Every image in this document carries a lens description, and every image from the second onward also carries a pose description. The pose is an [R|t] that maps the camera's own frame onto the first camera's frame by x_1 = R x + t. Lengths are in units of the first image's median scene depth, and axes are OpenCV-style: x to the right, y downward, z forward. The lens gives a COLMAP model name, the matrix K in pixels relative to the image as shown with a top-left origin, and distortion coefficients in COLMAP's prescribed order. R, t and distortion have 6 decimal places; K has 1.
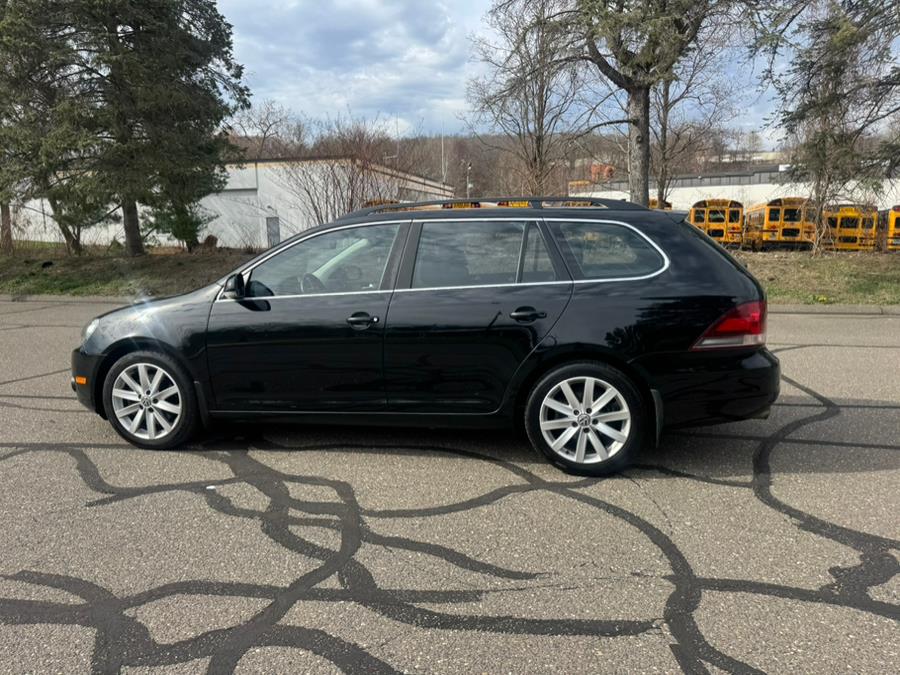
lens RADIAL K [[634.9, 0, 443.8], [0, 634.9, 336.2], [0, 0, 1]] dist [0.019808, -0.021194]
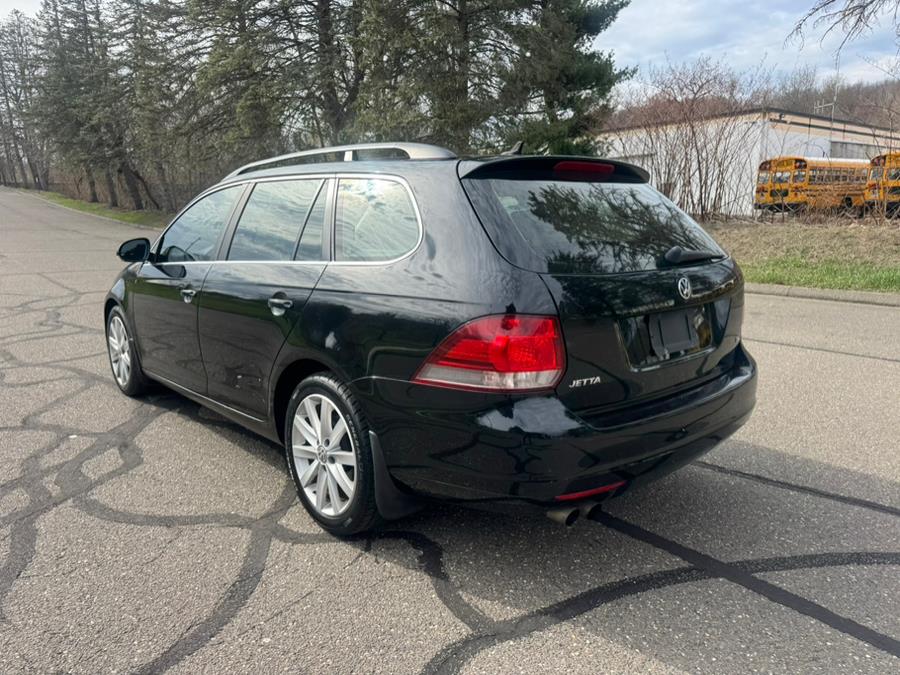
lens RADIAL K [[634.9, 0, 444.6], [0, 634.9, 336.4], [0, 0, 1]] dist [0.019808, -0.021194]
pose [[0.801796, 0.117435, -0.585946, 0.723644], [-0.088369, 0.993021, 0.078100, -0.068561], [0.591029, -0.010841, 0.806578, 0.483341]]
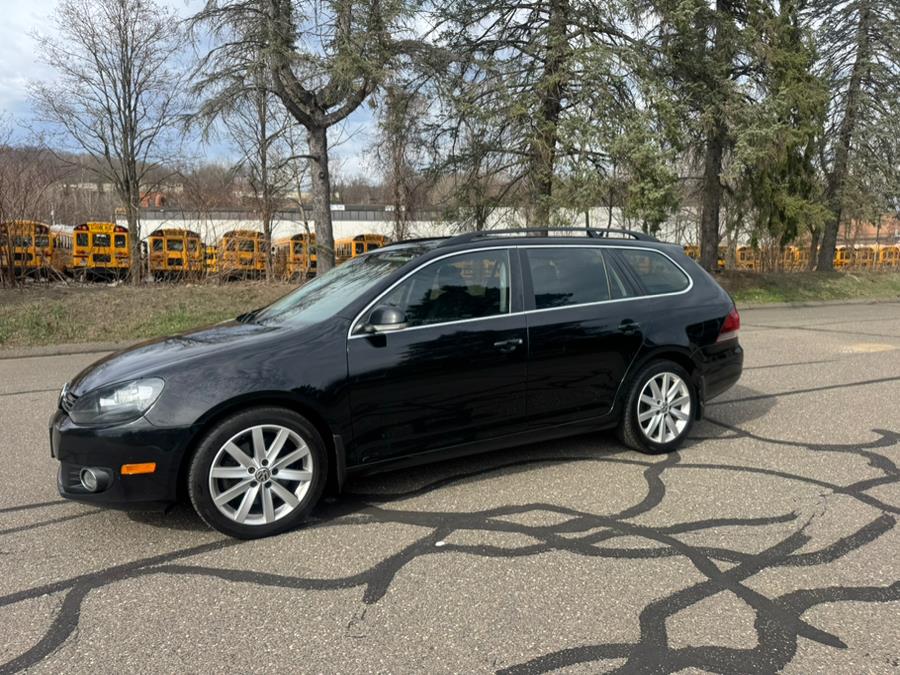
lens RADIAL K [[634.9, 0, 449.5], [0, 634.9, 333.4], [0, 0, 1]] dist [0.019808, -0.021194]
pose [[0.771290, -0.070626, 0.632554, -0.857509], [0.104004, 0.994452, -0.015782, -0.035409], [-0.627929, 0.077961, 0.774356, 0.279369]]
